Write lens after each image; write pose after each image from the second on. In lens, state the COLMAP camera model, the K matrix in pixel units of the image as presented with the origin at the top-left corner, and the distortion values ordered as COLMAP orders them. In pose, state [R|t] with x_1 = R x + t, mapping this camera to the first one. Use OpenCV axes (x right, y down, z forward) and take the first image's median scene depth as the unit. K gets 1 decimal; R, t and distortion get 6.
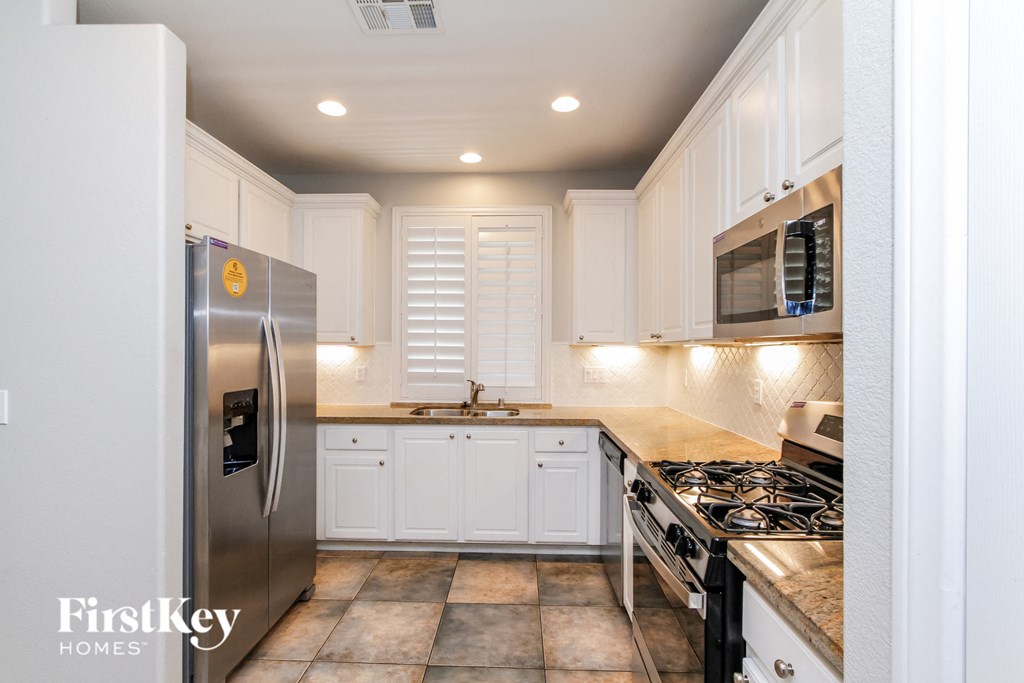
lens RADIAL K [[472.0, 0, 504.5], [0, 472.0, 344.2], [0, 0, 1]] dist [-0.002896, 0.003261]
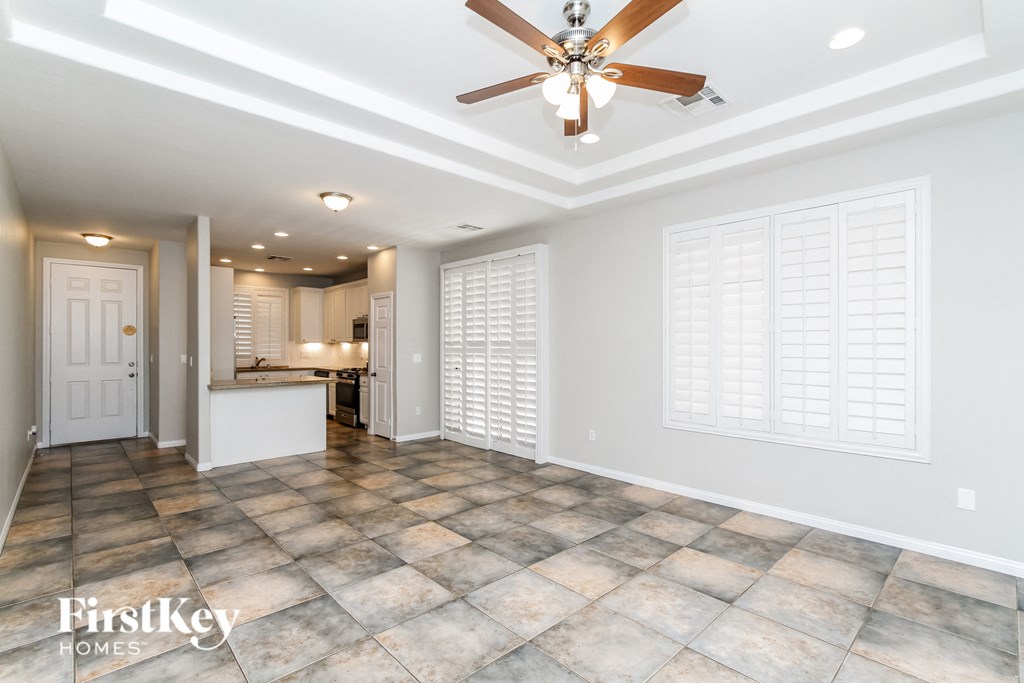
lens RADIAL K [[472.0, 0, 503.2], [0, 472.0, 345.4], [0, 0, 1]] dist [-0.002896, 0.003261]
pose [[0.716955, -0.007445, 0.697080, -0.864614], [-0.000350, 0.999939, 0.011040, -0.012381], [-0.697119, -0.008159, 0.716909, -1.678572]]
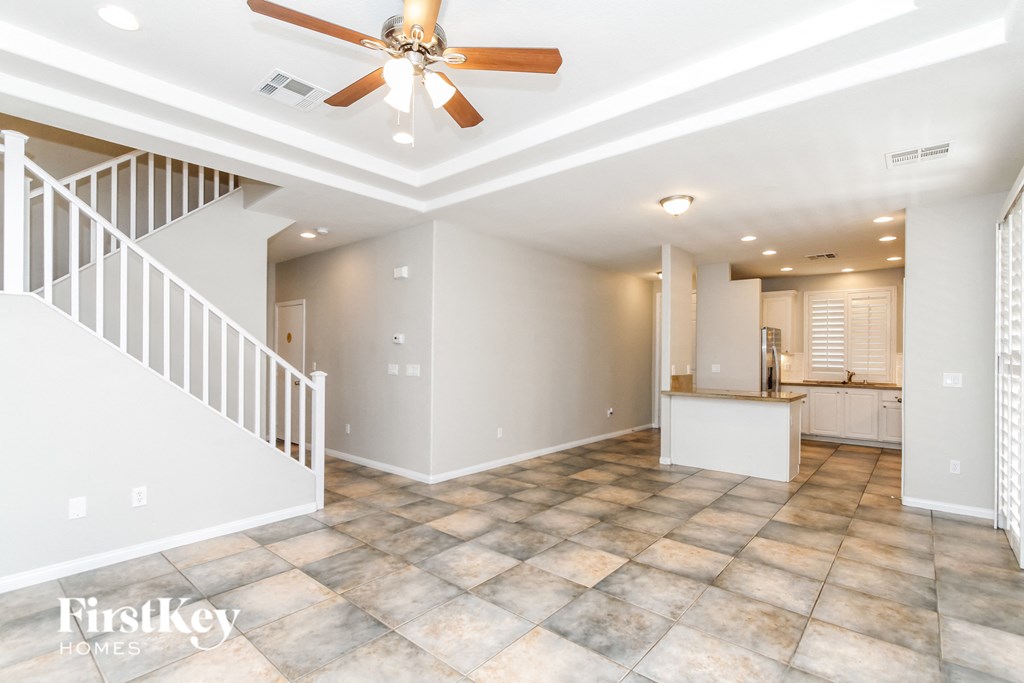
lens RADIAL K [[478.7, 0, 502.1], [0, 478.7, 355.1], [0, 0, 1]] dist [-0.001672, -0.000429]
pose [[0.770826, 0.001777, -0.637043, 0.102503], [0.001864, 0.999986, 0.005045, -0.008329], [0.637043, -0.005077, 0.770811, -1.680808]]
